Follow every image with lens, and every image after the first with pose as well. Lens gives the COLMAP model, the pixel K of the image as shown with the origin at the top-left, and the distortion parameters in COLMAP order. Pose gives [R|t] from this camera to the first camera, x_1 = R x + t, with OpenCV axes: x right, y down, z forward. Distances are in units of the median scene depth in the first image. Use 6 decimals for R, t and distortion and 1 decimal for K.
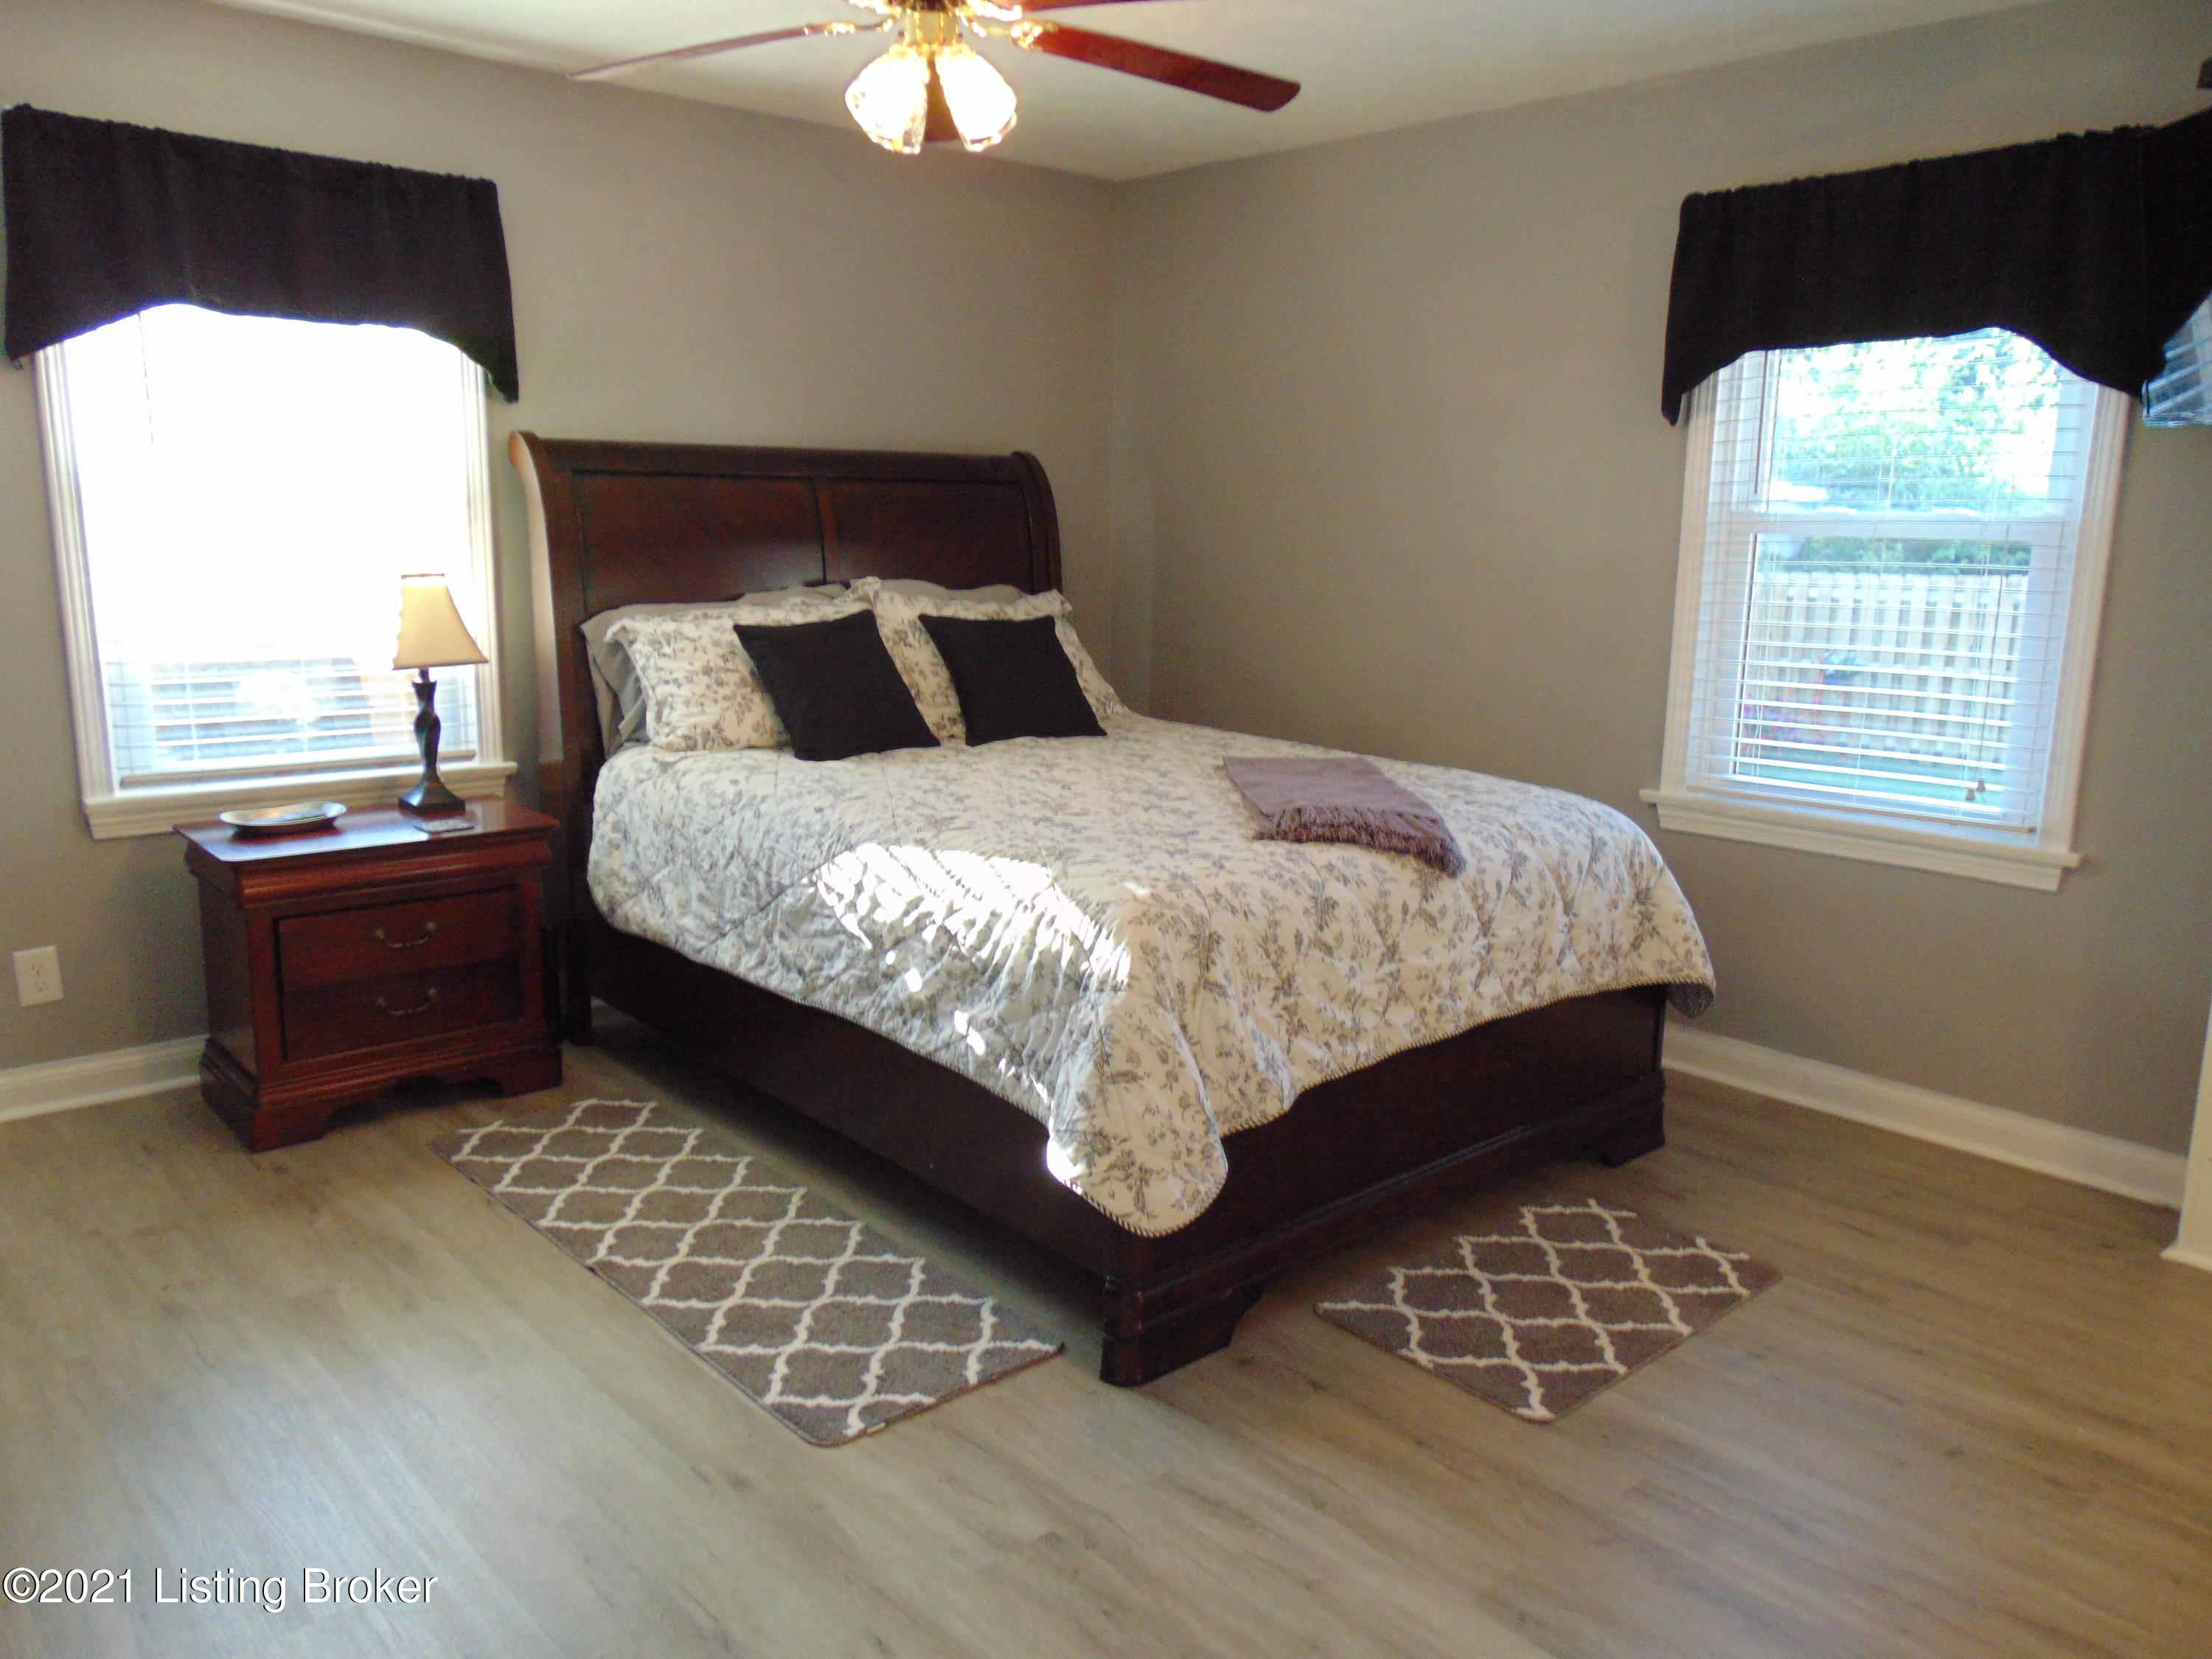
lens RADIAL K [[1659.2, 0, 1104.9], [0, 1659.2, 842.1], [0, 0, 1]] dist [-0.014406, -0.000821]
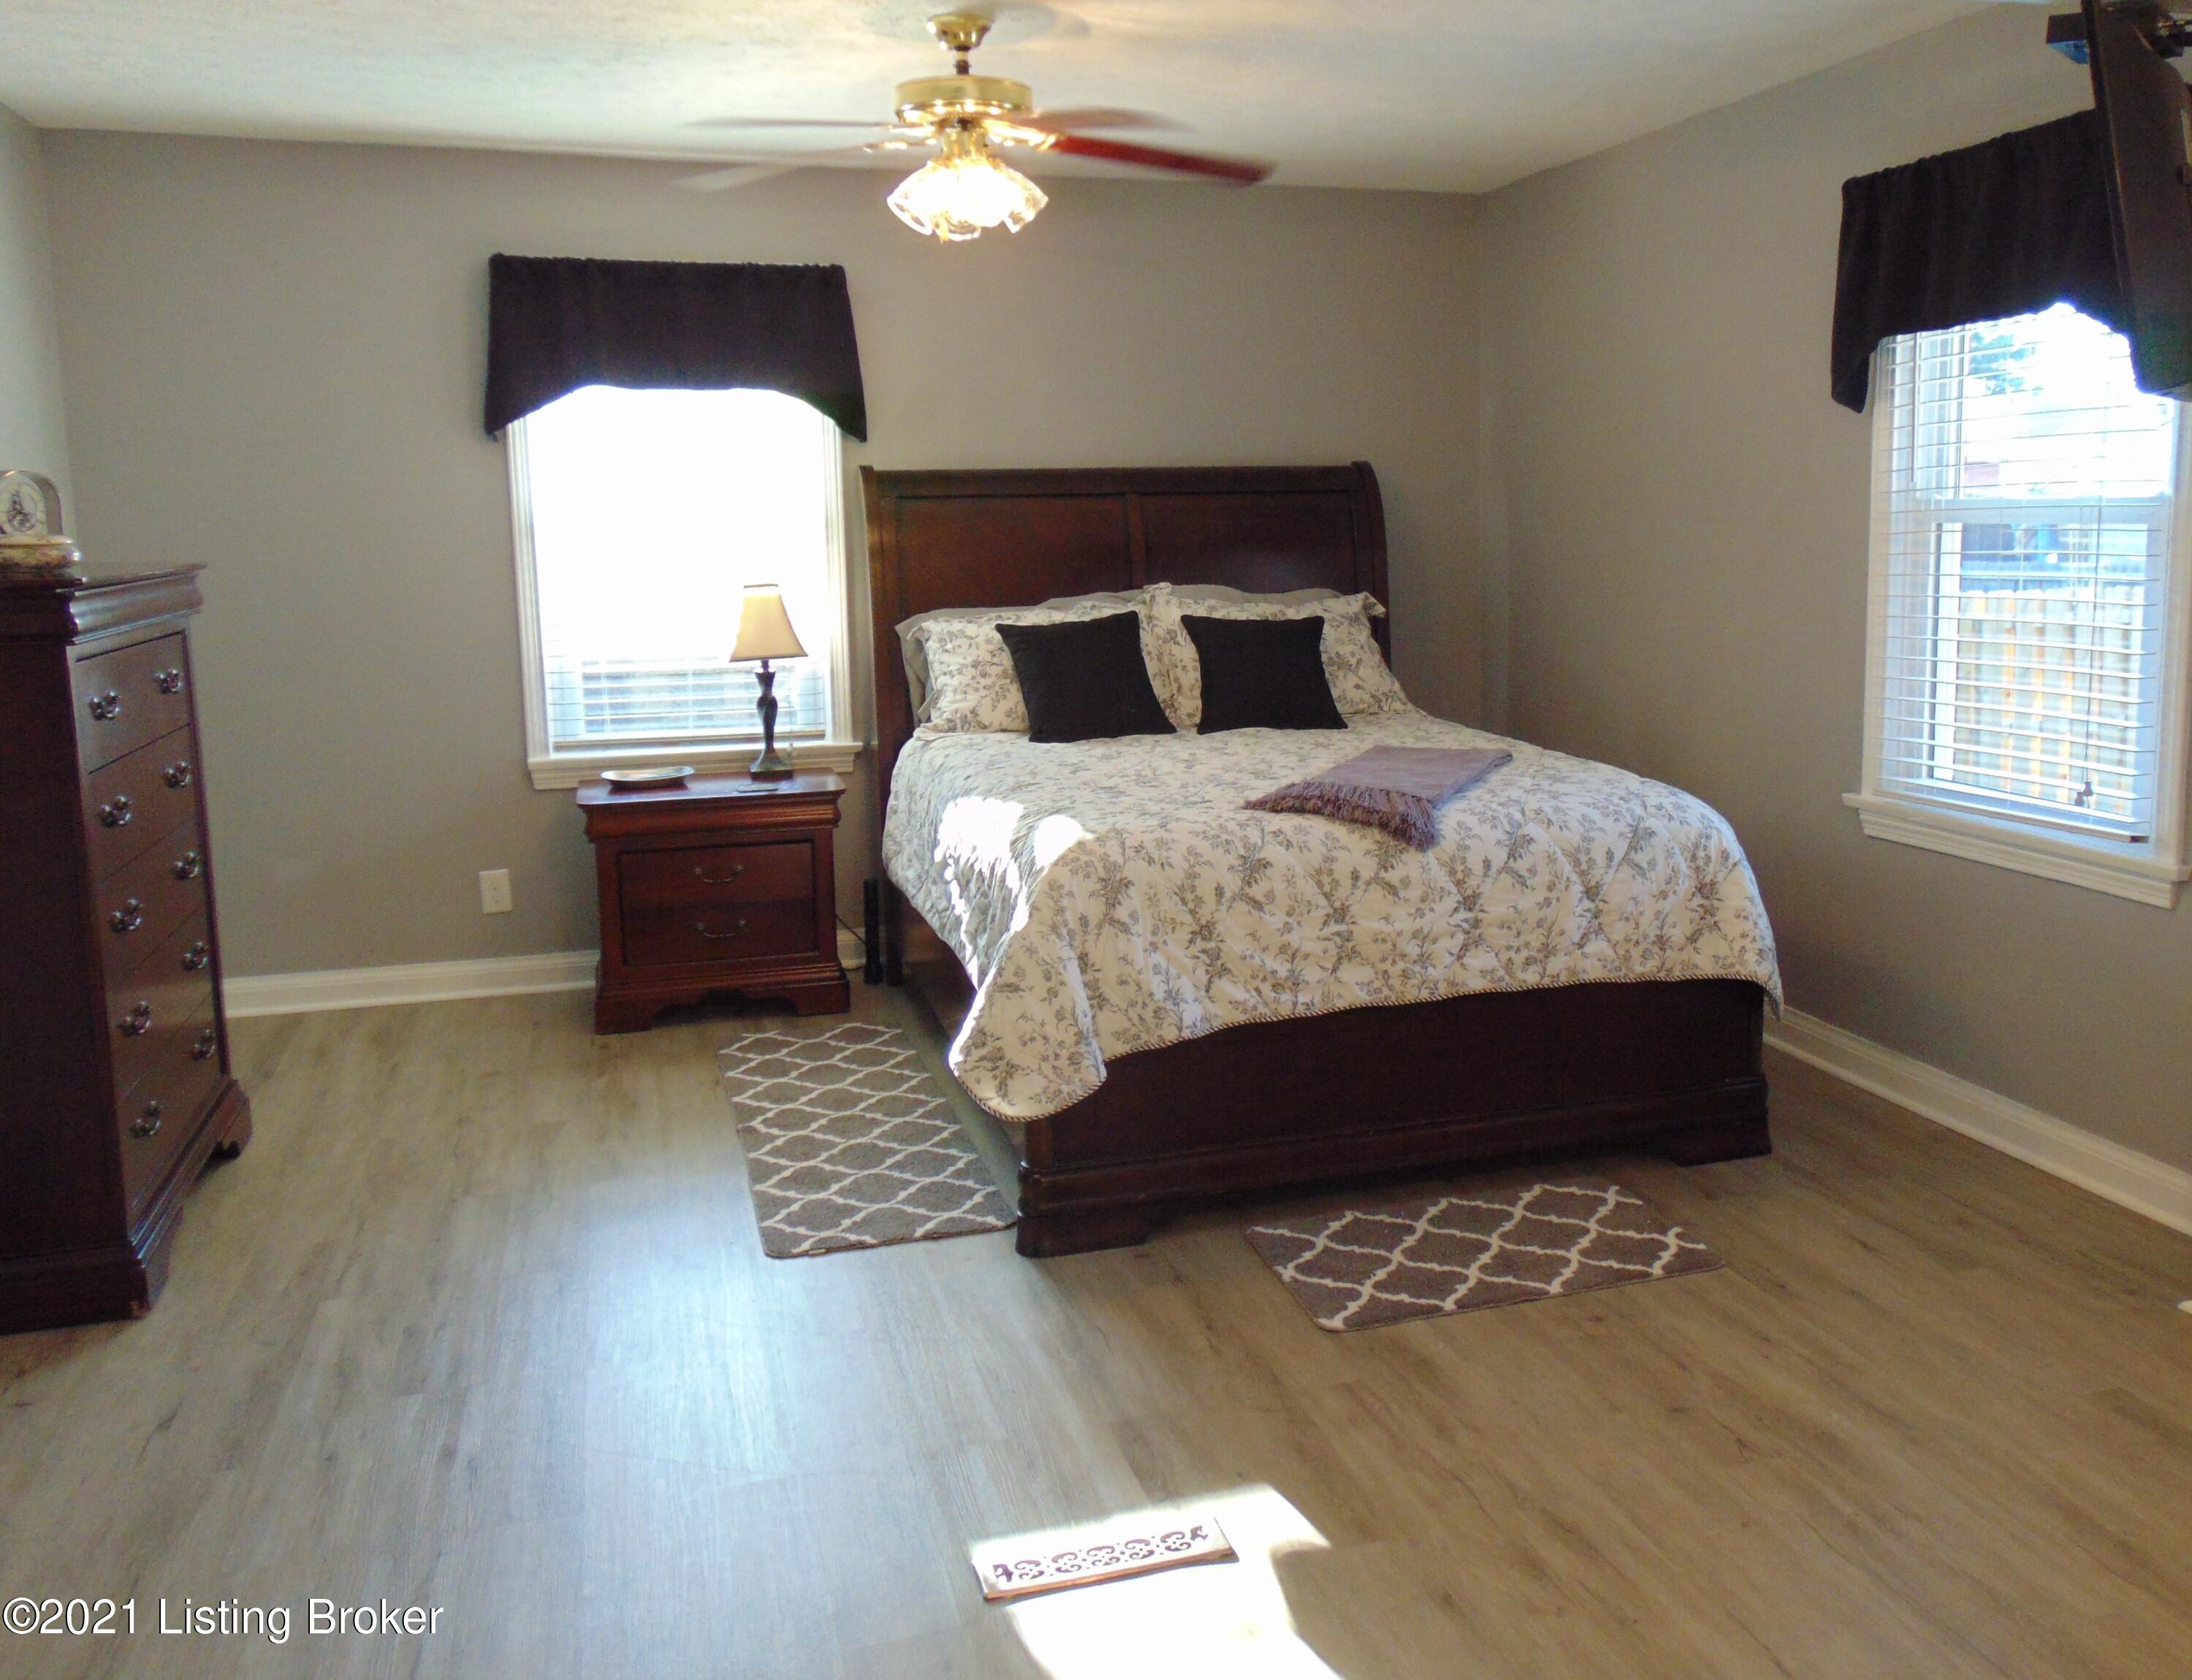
lens RADIAL K [[1819.0, 0, 1158.7], [0, 1819.0, 784.5], [0, 0, 1]] dist [-0.040649, 0.000976]
pose [[0.912609, 0.029782, -0.407748, 0.486211], [-0.050689, 0.997890, -0.040563, 0.031688], [0.405679, 0.057687, 0.912193, -0.128574]]
